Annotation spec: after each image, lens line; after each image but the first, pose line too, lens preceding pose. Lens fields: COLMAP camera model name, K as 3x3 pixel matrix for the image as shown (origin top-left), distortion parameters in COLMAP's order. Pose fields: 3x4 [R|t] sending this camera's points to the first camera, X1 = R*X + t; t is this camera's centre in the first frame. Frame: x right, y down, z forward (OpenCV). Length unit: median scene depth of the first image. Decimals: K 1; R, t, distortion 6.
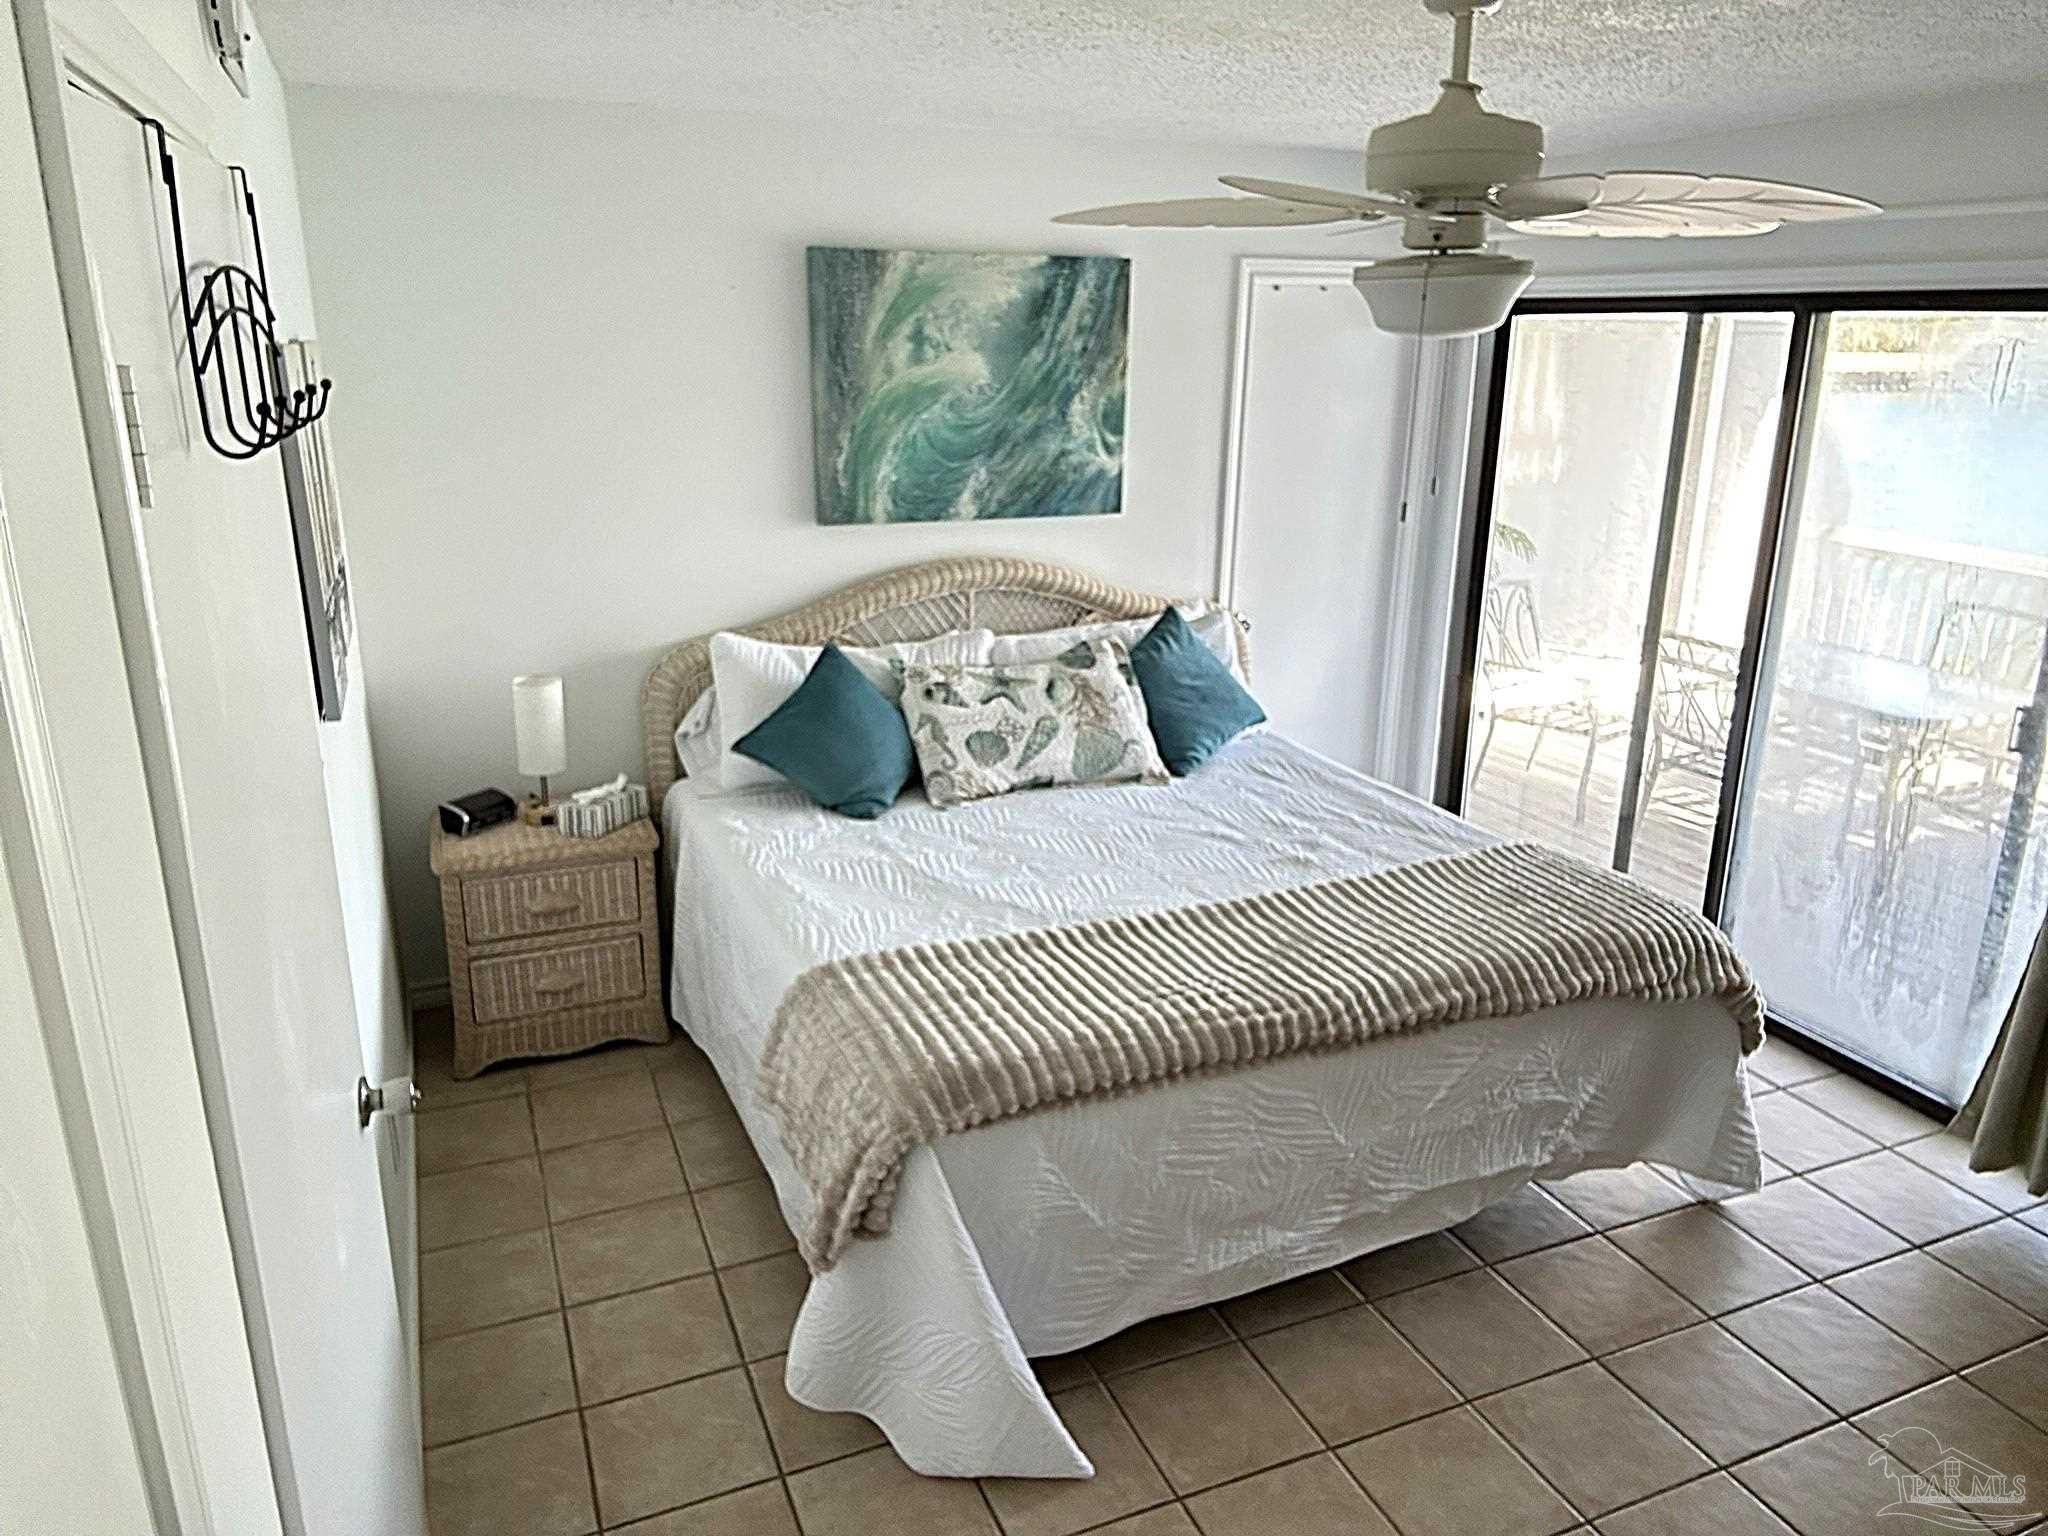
lens RADIAL K [[1389.5, 0, 1020.5], [0, 1389.5, 756.6], [0, 0, 1]] dist [0.070255, 0.001261]
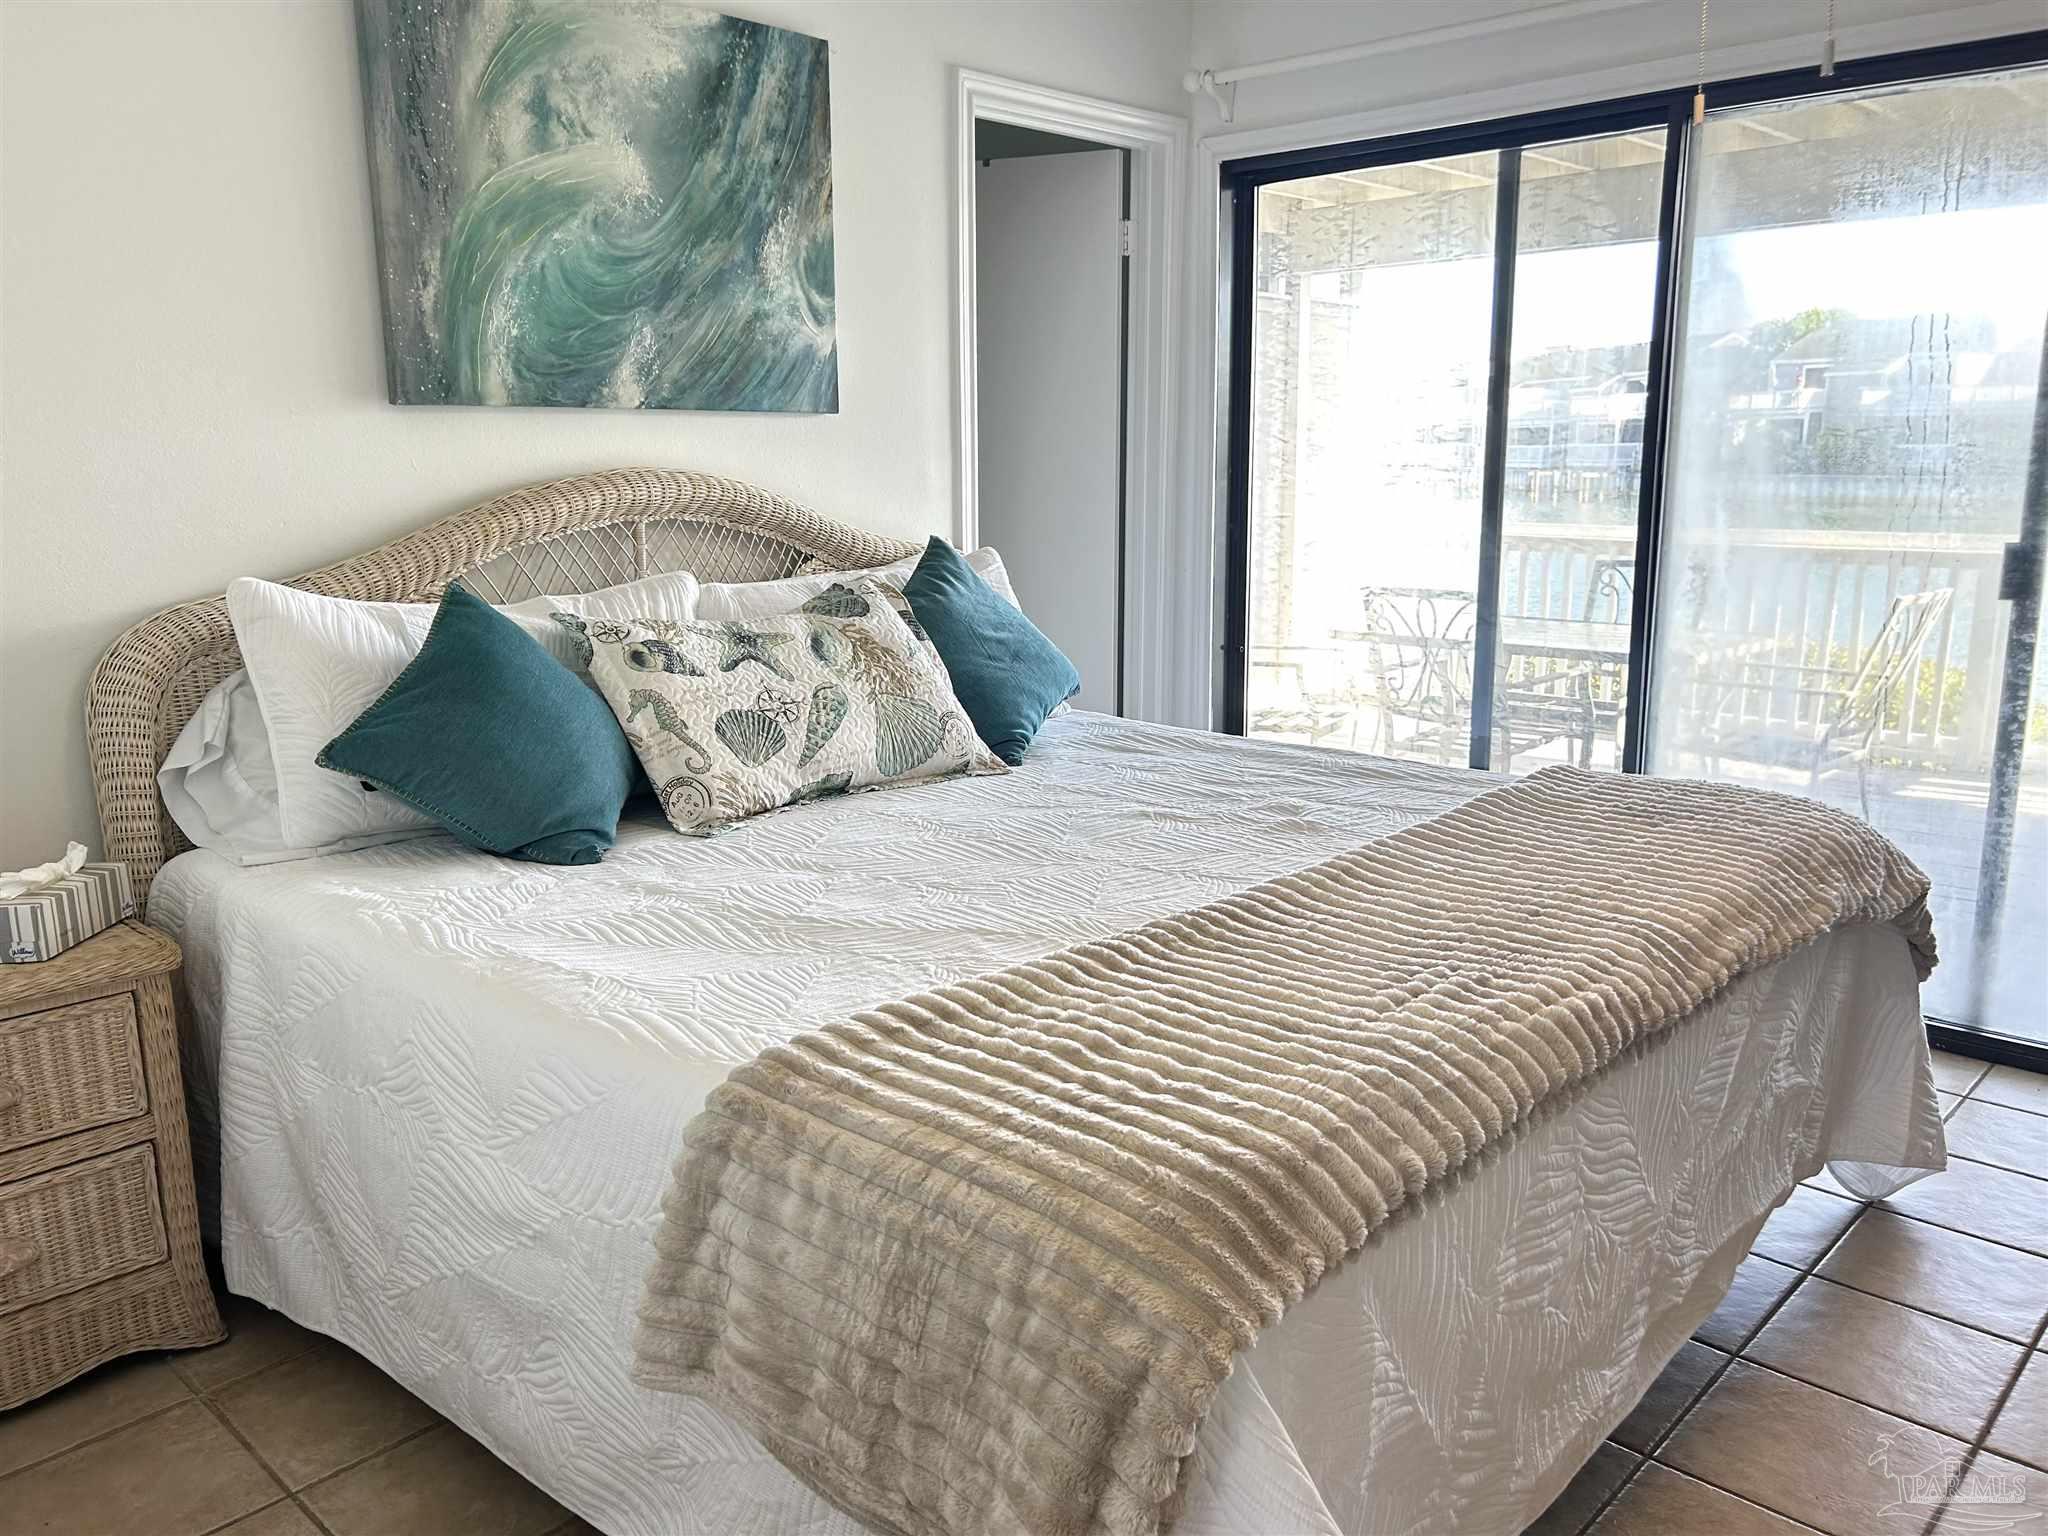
lens RADIAL K [[1549.5, 0, 1026.1], [0, 1549.5, 776.7], [0, 0, 1]] dist [0.006870, -0.010555]
pose [[0.913736, -0.097710, 0.394385, -0.178603], [0.131703, 0.989472, -0.059992, 0.066572], [-0.384371, 0.106759, 0.916985, 0.316002]]
